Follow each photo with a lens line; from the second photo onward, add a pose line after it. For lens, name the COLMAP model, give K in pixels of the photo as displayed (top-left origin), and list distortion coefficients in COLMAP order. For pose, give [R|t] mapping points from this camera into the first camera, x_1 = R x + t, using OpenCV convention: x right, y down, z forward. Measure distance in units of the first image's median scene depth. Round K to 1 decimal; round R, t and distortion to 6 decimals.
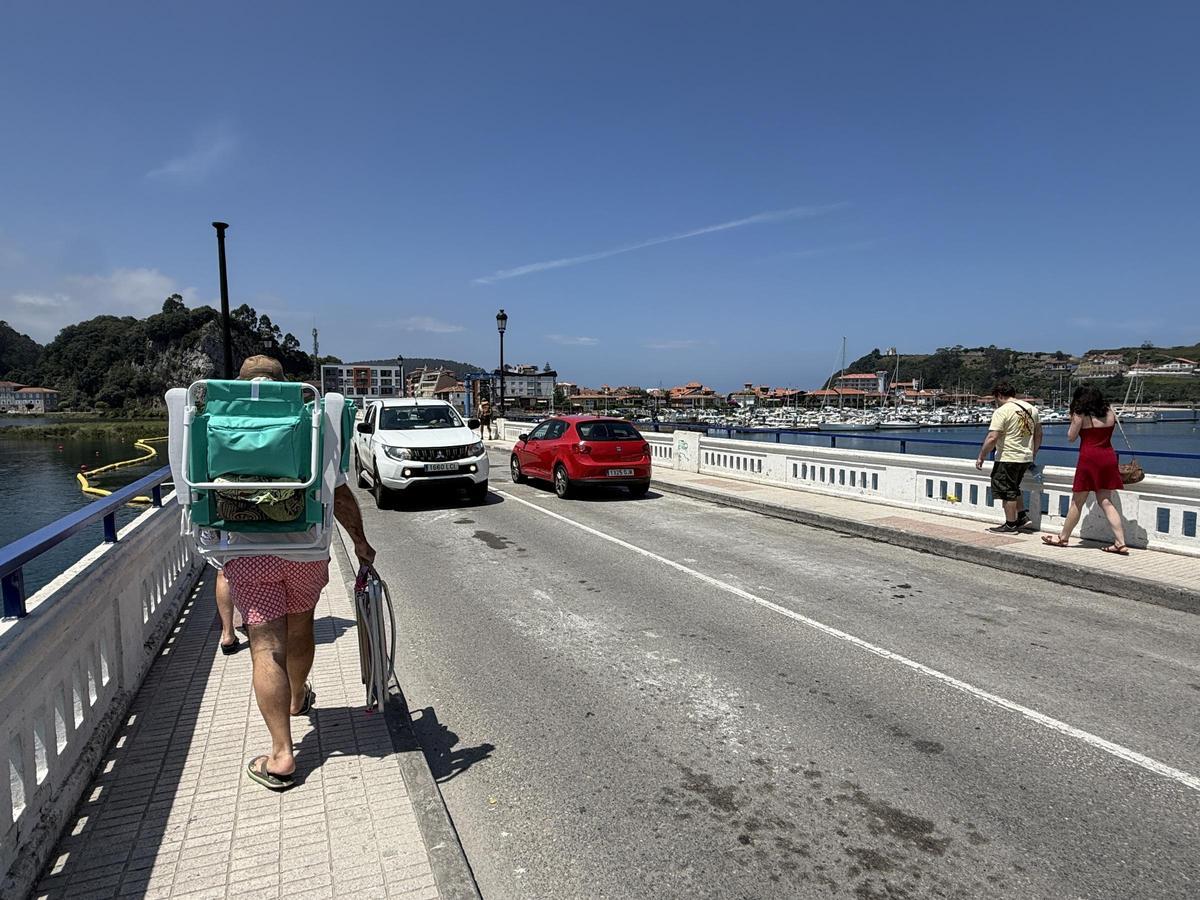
lens RADIAL K [[715.6, 0, 597.4], [0, 715.6, 447.6], [0, 0, 1]] dist [-0.004975, -0.000958]
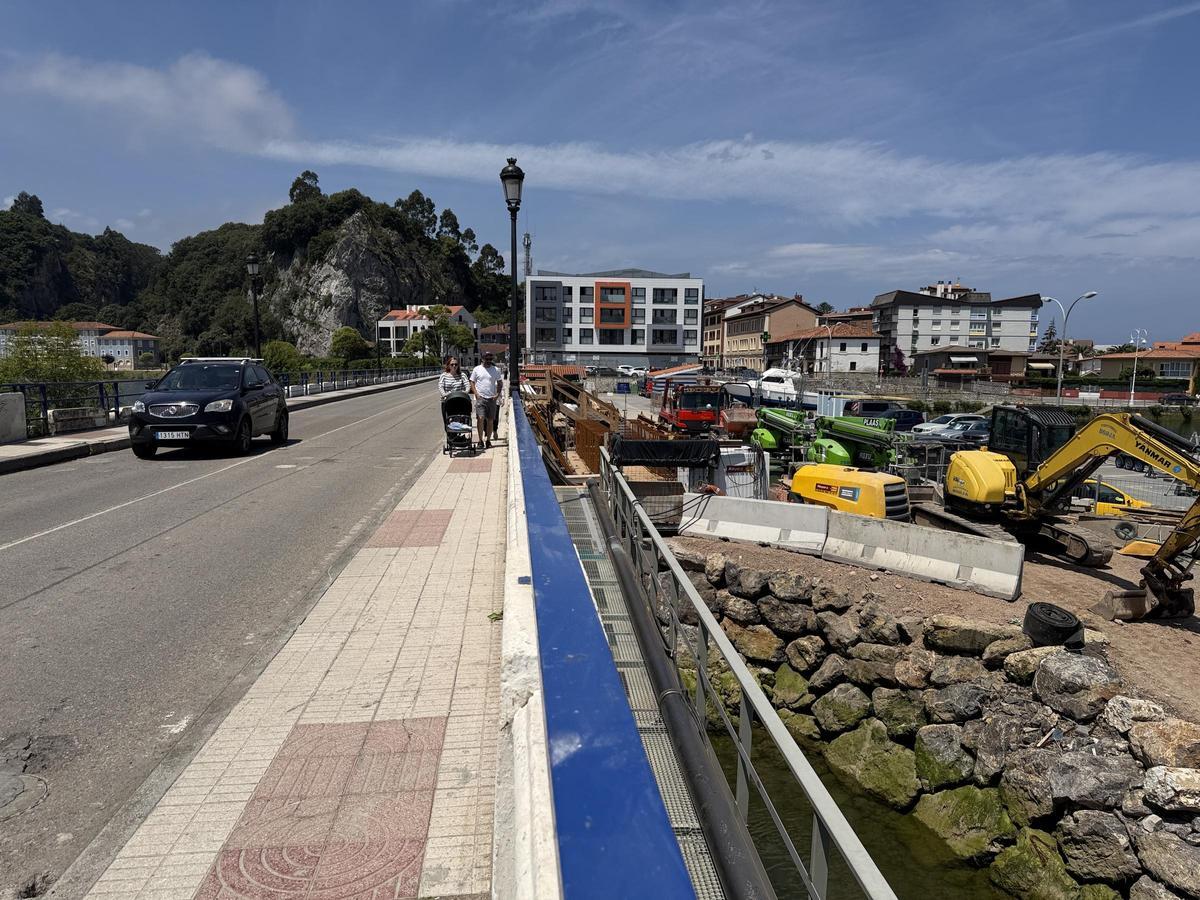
lens RADIAL K [[868.2, 0, 596.8], [0, 868.2, 482.7], [0, 0, 1]] dist [0.070409, -0.090912]
pose [[0.951159, 0.056374, -0.303509, -0.136179], [-0.034952, 0.996528, 0.075562, -0.023137], [0.306715, -0.061263, 0.949828, 0.386409]]
